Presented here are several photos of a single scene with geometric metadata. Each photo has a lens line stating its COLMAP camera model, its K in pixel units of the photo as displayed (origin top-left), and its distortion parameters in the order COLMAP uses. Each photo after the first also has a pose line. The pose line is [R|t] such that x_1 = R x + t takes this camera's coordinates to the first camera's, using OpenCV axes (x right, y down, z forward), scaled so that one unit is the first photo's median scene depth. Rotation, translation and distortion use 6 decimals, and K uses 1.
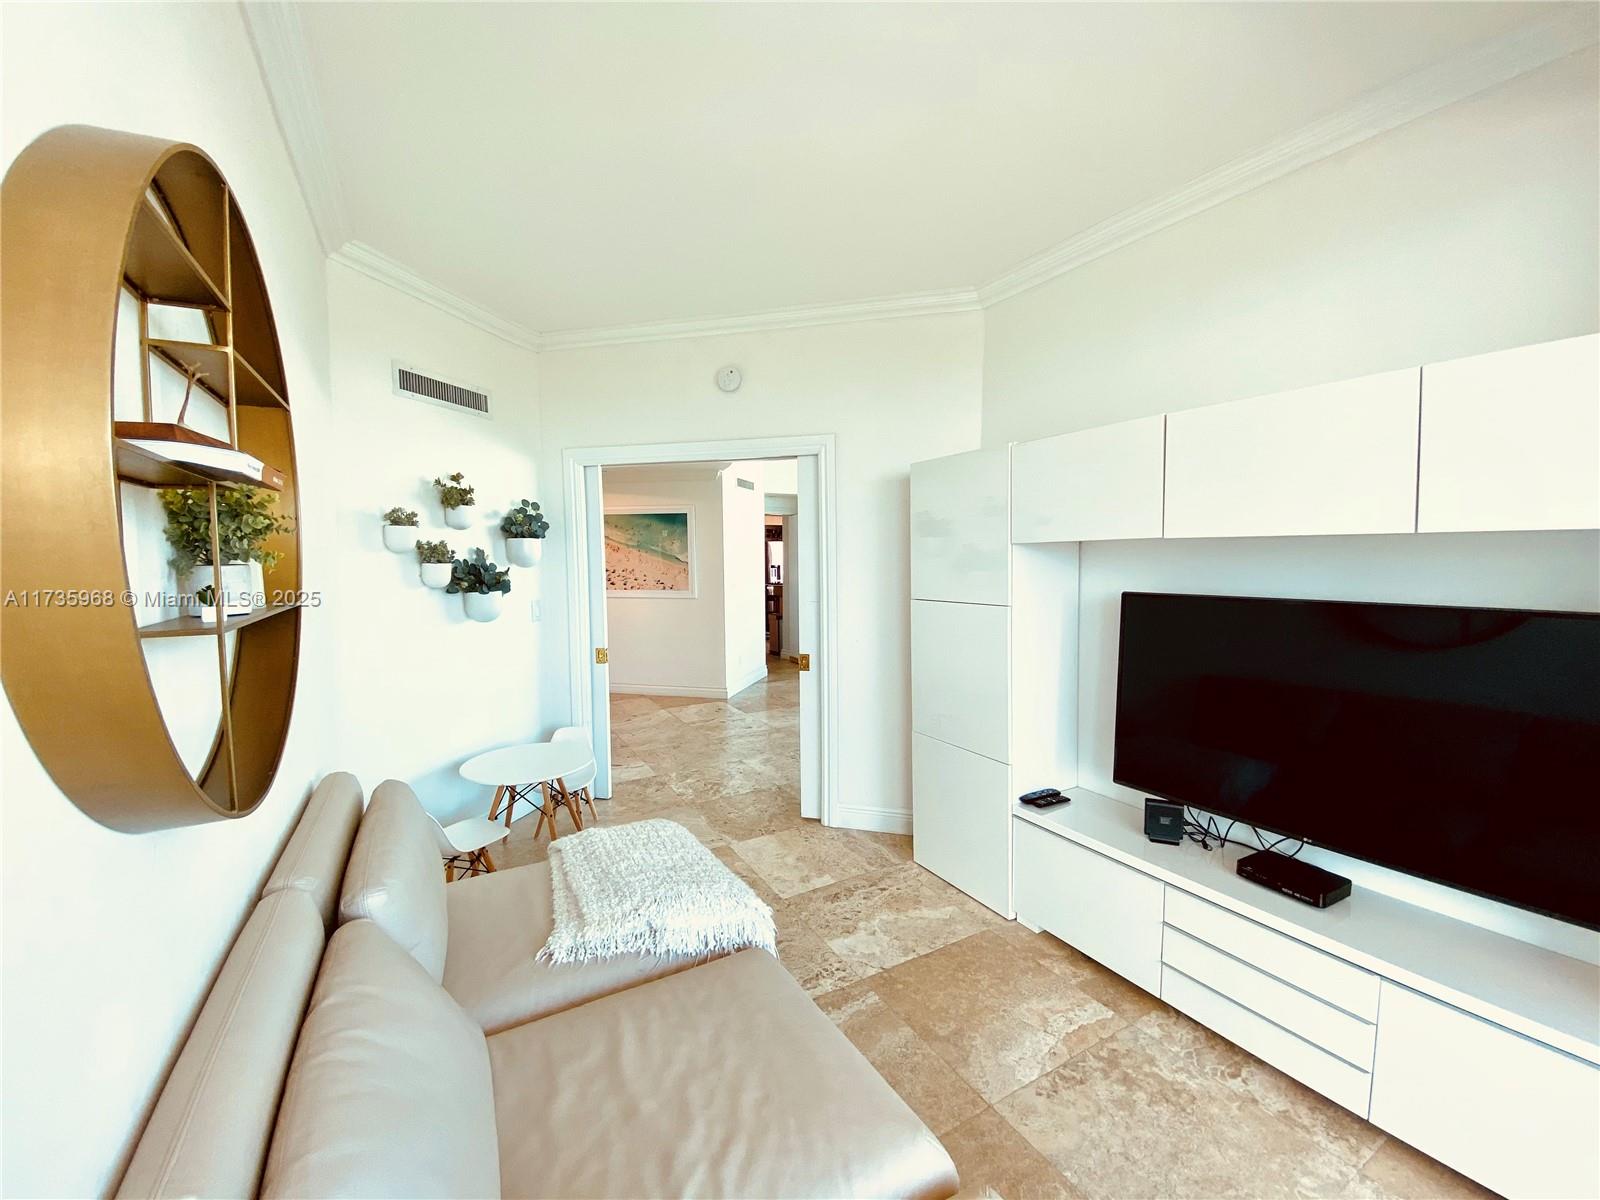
lens RADIAL K [[648.1, 0, 804.8], [0, 648.1, 596.1], [0, 0, 1]] dist [0.031070, -0.026330]
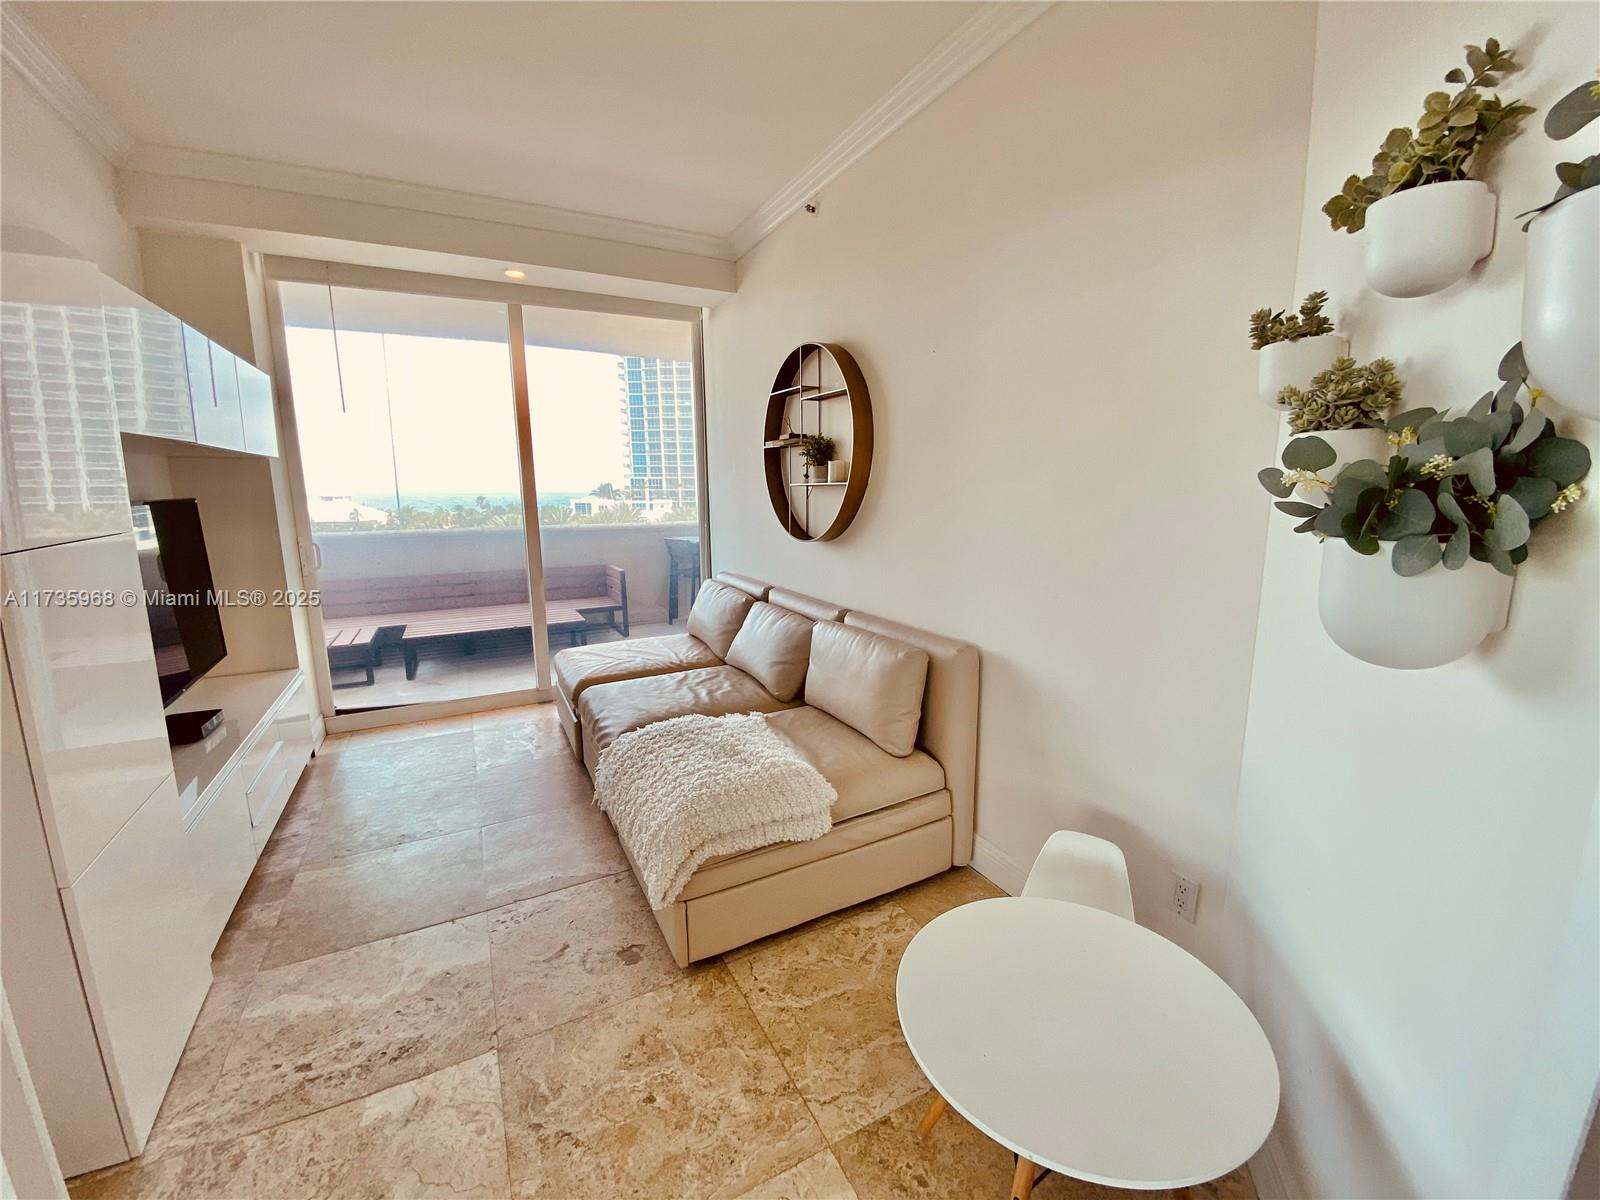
lens RADIAL K [[648.1, 0, 804.8], [0, 648.1, 596.1], [0, 0, 1]] dist [0.031070, -0.026330]
pose [[-0.999521, 0.008444, 0.029784, -0.356120], [0.015013, 0.973591, 0.227805, -0.057811], [-0.027074, 0.228143, -0.973251, 1.598700]]
